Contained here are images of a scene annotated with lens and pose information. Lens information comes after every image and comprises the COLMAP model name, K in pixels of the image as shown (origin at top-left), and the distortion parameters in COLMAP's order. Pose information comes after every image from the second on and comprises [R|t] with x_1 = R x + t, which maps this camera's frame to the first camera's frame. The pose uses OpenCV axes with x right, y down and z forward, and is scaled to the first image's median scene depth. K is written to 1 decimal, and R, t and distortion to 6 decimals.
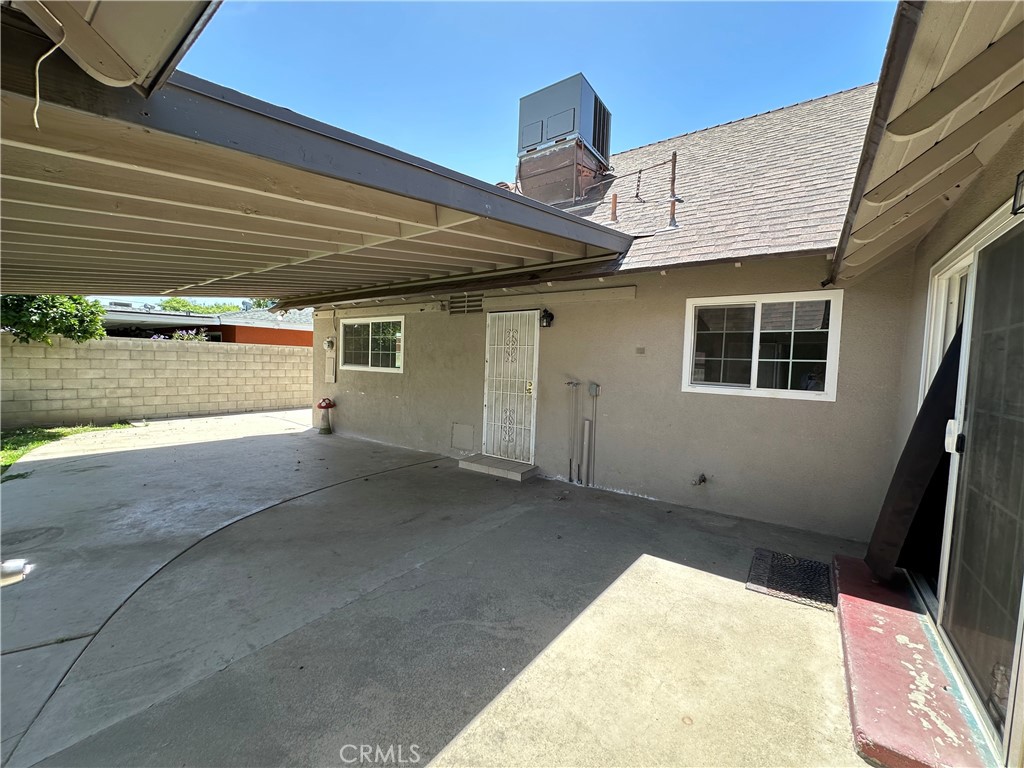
lens RADIAL K [[406.6, 0, 512.0], [0, 406.6, 384.0], [0, 0, 1]] dist [-0.001295, -0.000263]
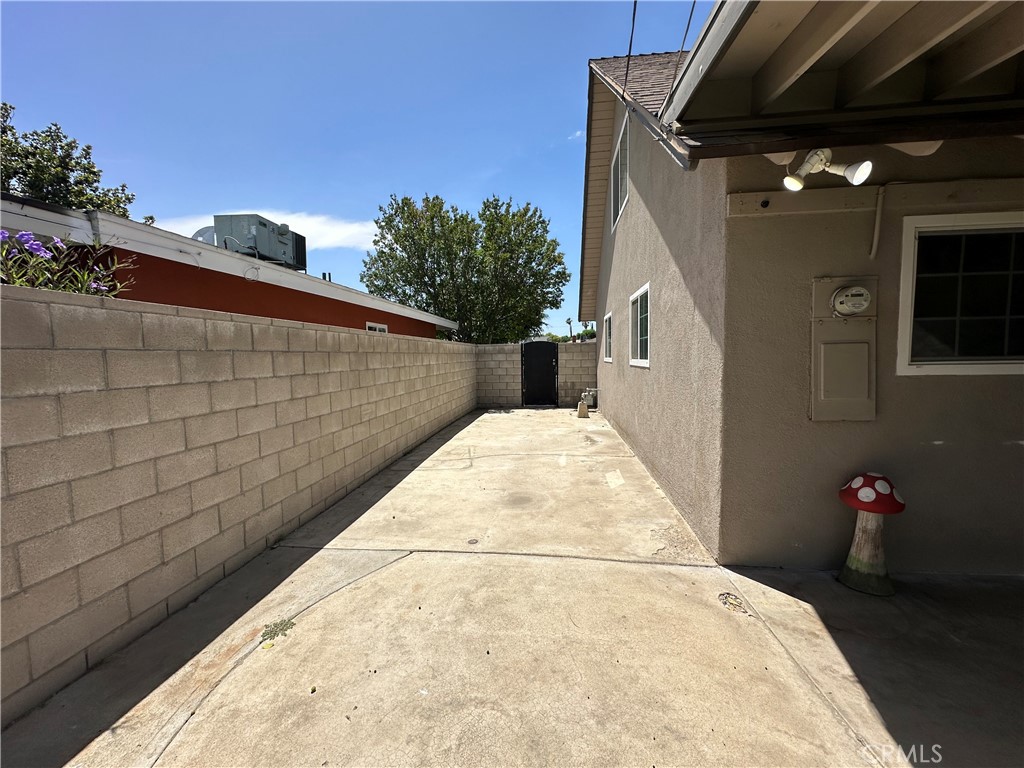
lens RADIAL K [[406.6, 0, 512.0], [0, 406.6, 384.0], [0, 0, 1]] dist [-0.001295, -0.000263]
pose [[0.865075, -0.085880, 0.494237, -0.667316], [0.075343, 0.996304, 0.041246, -0.051282], [-0.495953, 0.001556, 0.868348, 0.687046]]
